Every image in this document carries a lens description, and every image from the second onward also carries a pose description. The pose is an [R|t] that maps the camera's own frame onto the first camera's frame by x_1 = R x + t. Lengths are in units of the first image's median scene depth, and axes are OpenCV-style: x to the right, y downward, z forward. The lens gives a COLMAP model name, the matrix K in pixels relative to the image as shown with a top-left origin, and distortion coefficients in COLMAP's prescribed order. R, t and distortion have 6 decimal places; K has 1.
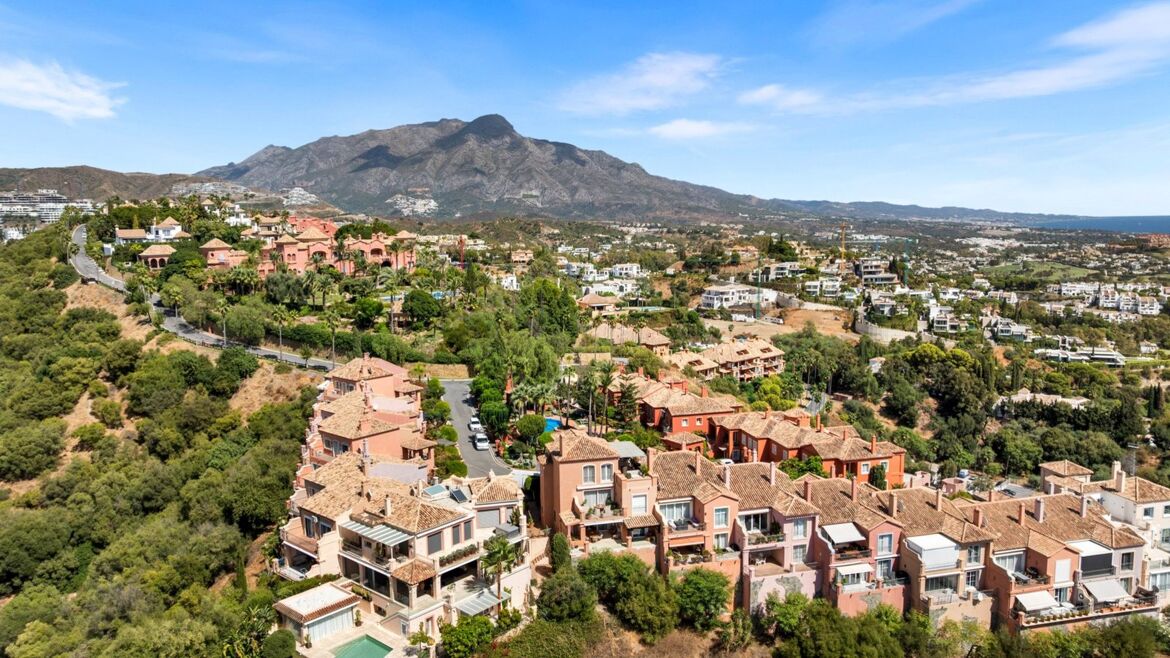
lens RADIAL K [[851.1, 0, 590.1], [0, 851.1, 326.9], [0, 0, 1]] dist [-0.024894, 0.046736]
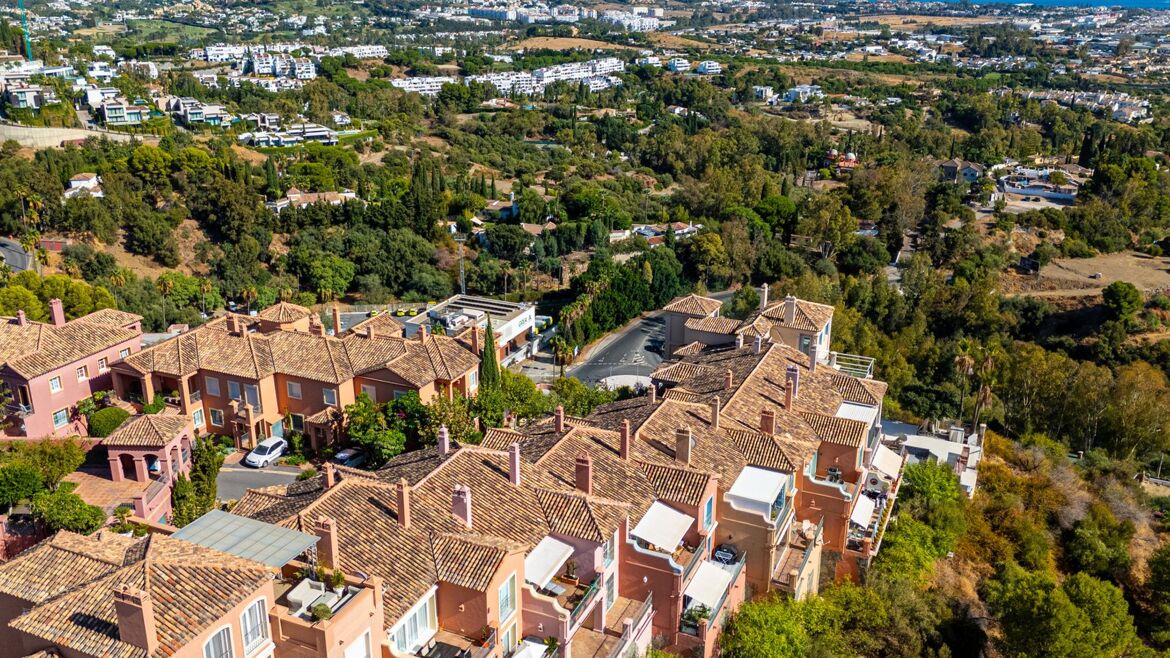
lens RADIAL K [[1022.4, 0, 584.3], [0, 1022.4, 328.2], [0, 0, 1]] dist [-0.005340, 0.000160]
pose [[0.609515, -0.252293, 0.751559, -0.033015], [0.085617, 0.963414, 0.253975, -0.009670], [-0.788138, -0.090455, 0.608815, 0.097474]]
